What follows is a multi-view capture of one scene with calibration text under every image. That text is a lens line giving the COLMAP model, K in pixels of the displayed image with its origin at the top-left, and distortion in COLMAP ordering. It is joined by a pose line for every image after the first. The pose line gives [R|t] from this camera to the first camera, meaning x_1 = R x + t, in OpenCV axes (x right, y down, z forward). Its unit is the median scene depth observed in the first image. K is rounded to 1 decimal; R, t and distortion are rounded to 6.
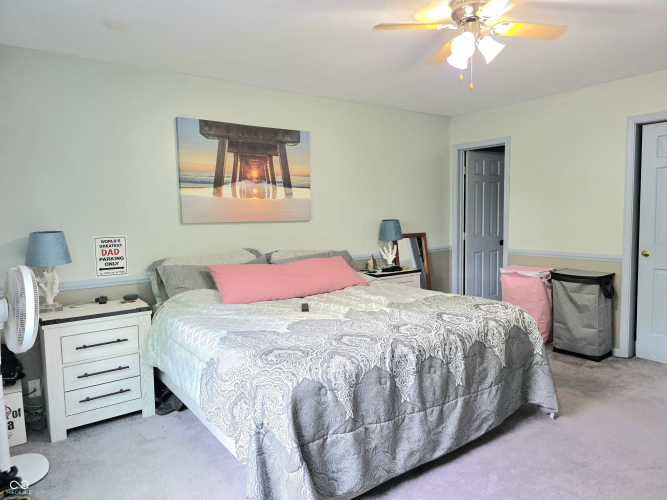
lens RADIAL K [[442.7, 0, 332.6], [0, 442.7, 250.9], [0, 0, 1]] dist [0.039839, -0.006588]
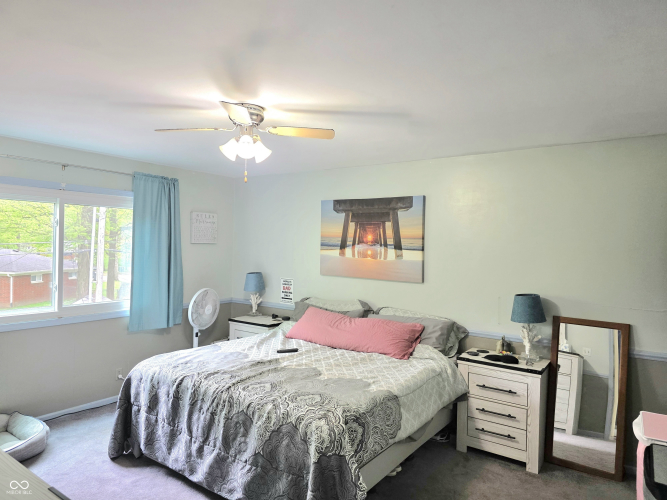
lens RADIAL K [[442.7, 0, 332.1], [0, 442.7, 246.2], [0, 0, 1]] dist [0.039839, -0.006588]
pose [[0.313881, 0.033548, -0.948869, 0.918810], [-0.106794, 0.994281, -0.000173, -0.142650], [0.943437, 0.101388, 0.315669, 0.540050]]
